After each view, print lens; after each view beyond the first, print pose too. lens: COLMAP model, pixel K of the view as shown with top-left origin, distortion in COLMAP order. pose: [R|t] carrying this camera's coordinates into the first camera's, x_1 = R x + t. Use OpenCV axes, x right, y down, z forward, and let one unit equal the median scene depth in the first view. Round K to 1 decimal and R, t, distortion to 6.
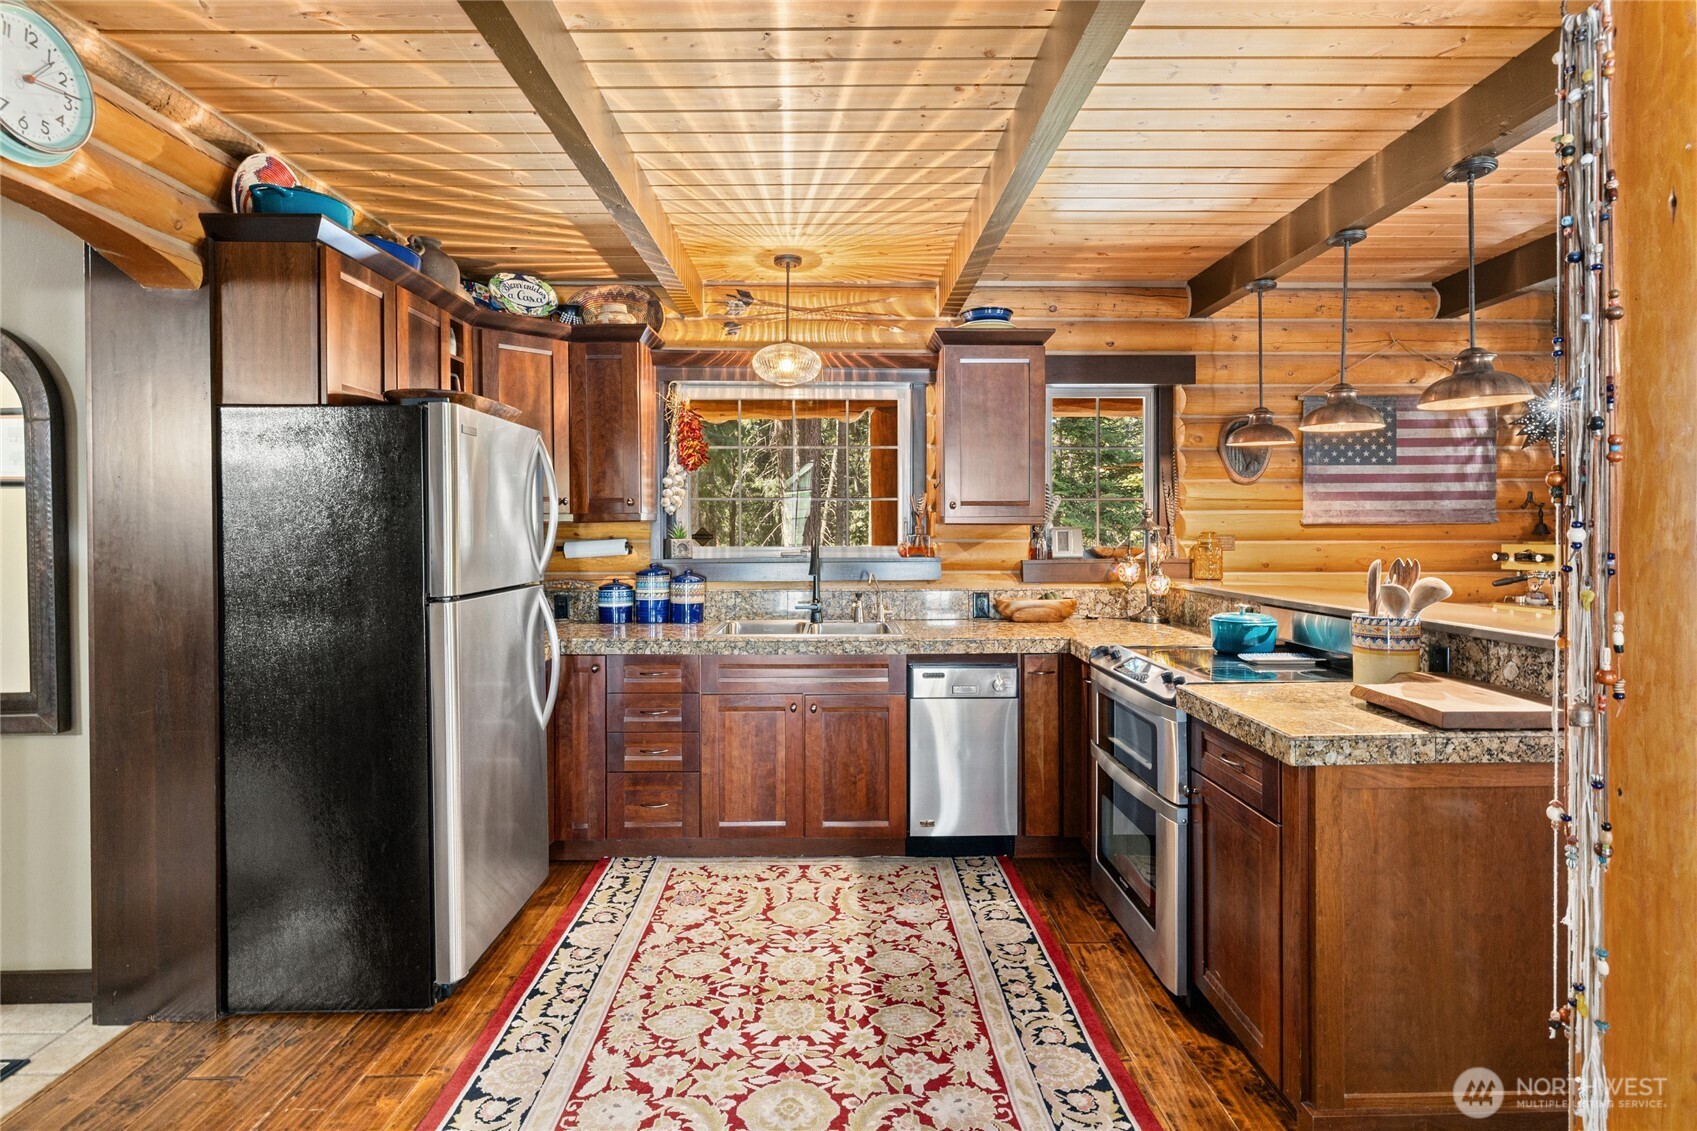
lens RADIAL K [[817.3, 0, 847.4], [0, 817.3, 528.7], [0, 0, 1]] dist [-0.001305, 0.000319]
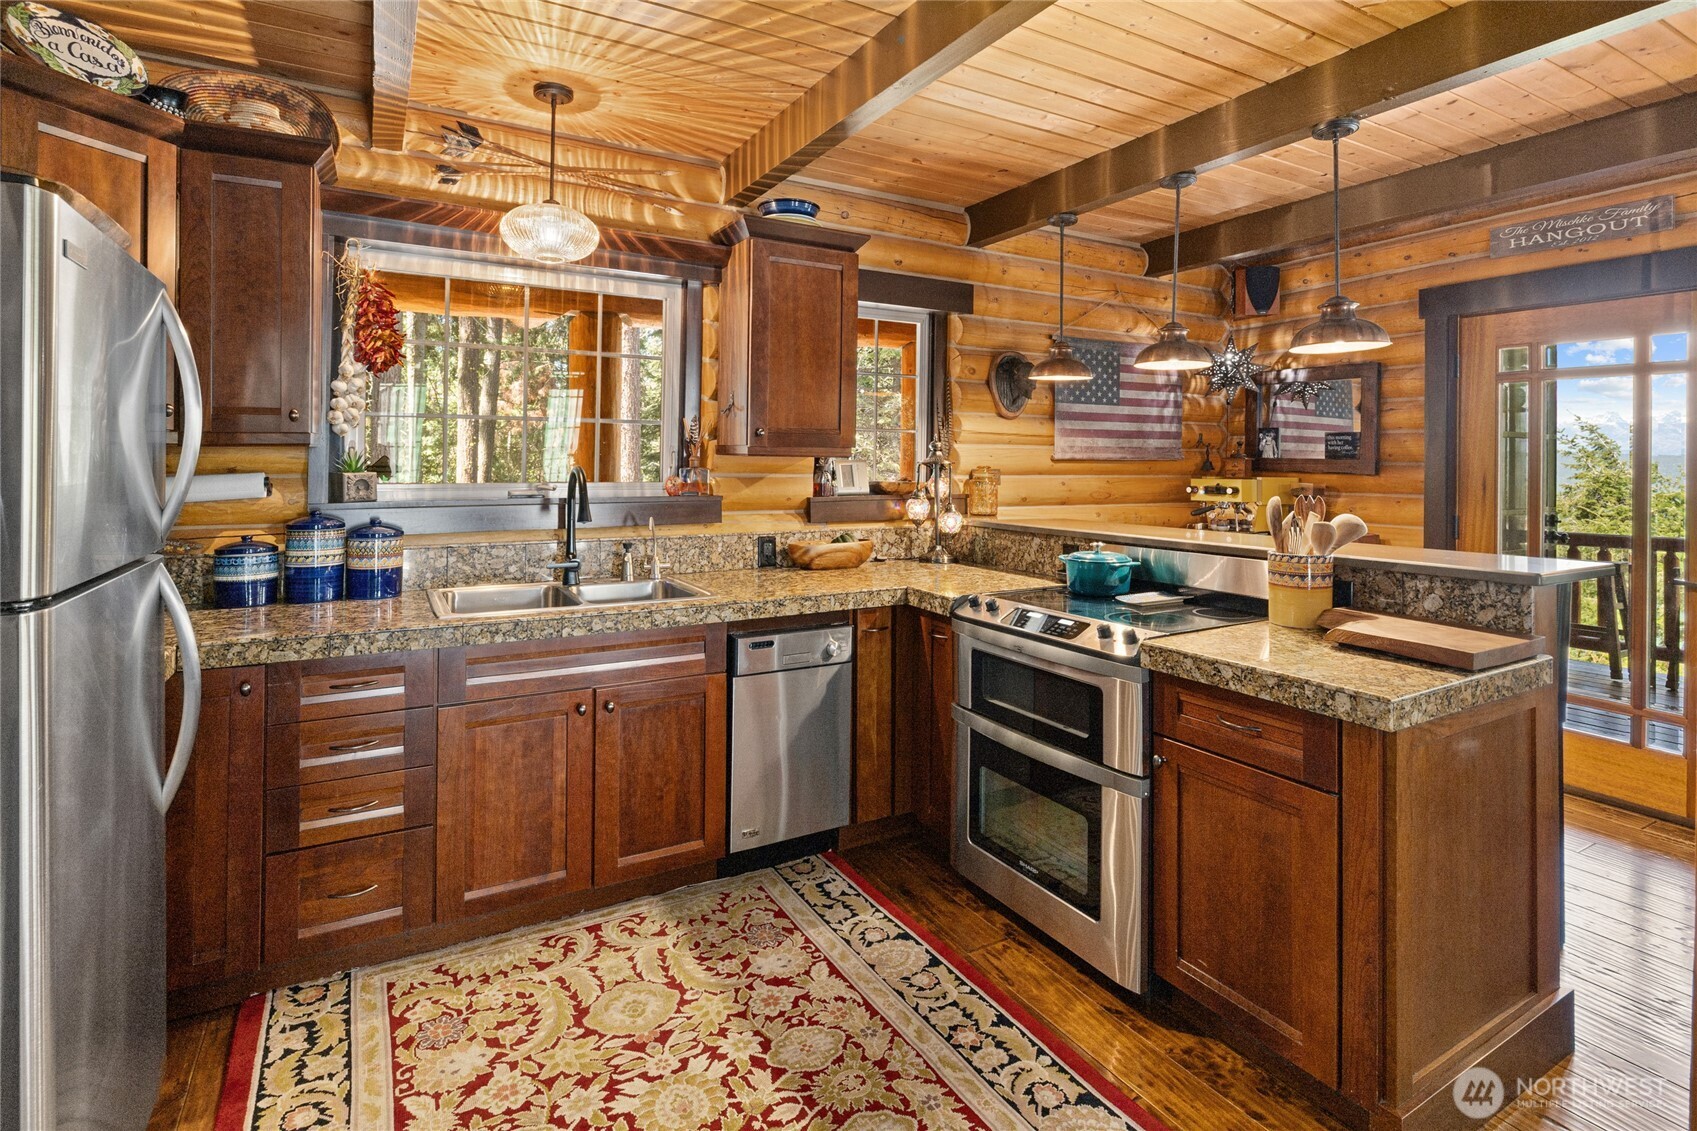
lens RADIAL K [[825.7, 0, 839.7], [0, 825.7, 451.7], [0, 0, 1]] dist [-0.004296, 0.000781]
pose [[0.878614, 0.013856, 0.477331, -0.212939], [-0.009025, 0.999882, -0.012412, 0.000121], [-0.477447, 0.006598, 0.878636, 0.251218]]
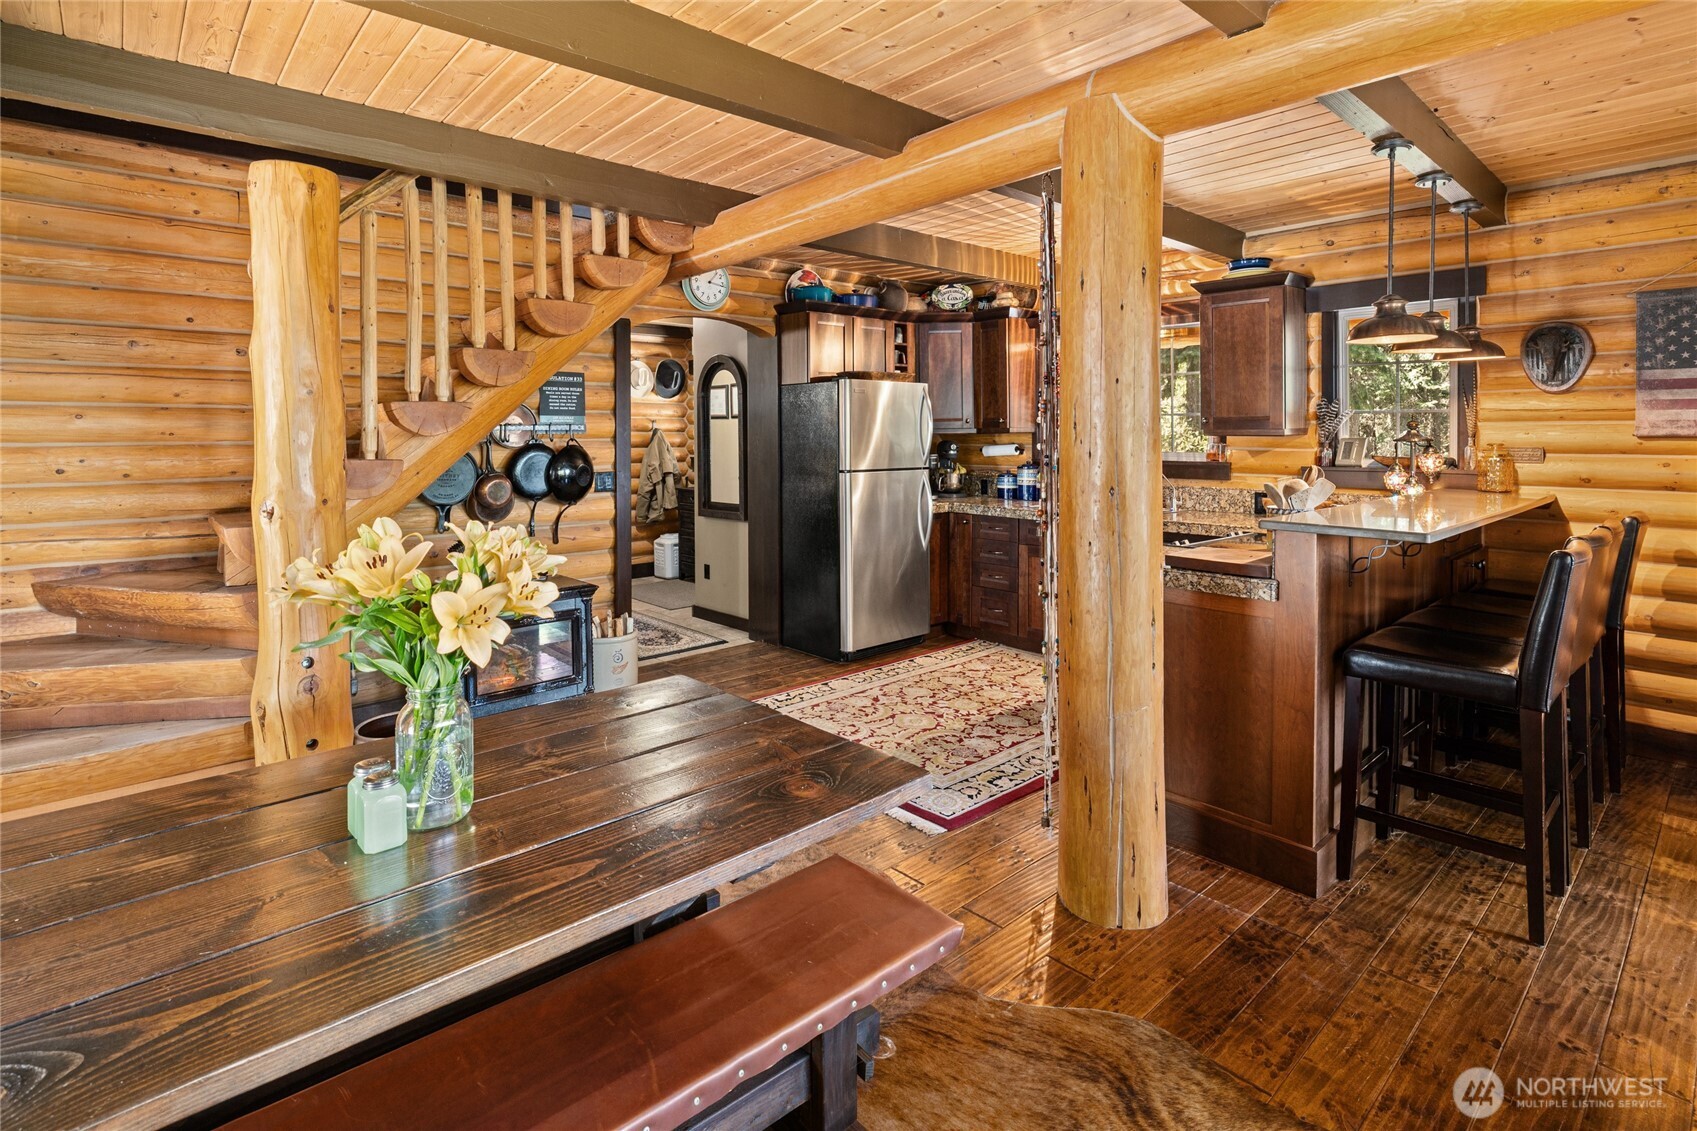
lens RADIAL K [[835.0, 0, 850.6], [0, 835.0, 431.4], [0, 0, 1]] dist [-0.000963, 0.000167]
pose [[0.656140, -0.000358, -0.754639, 0.808418], [-0.001282, 0.999998, -0.001590, -0.009809], [0.754638, 0.002011, 0.656138, -0.291037]]
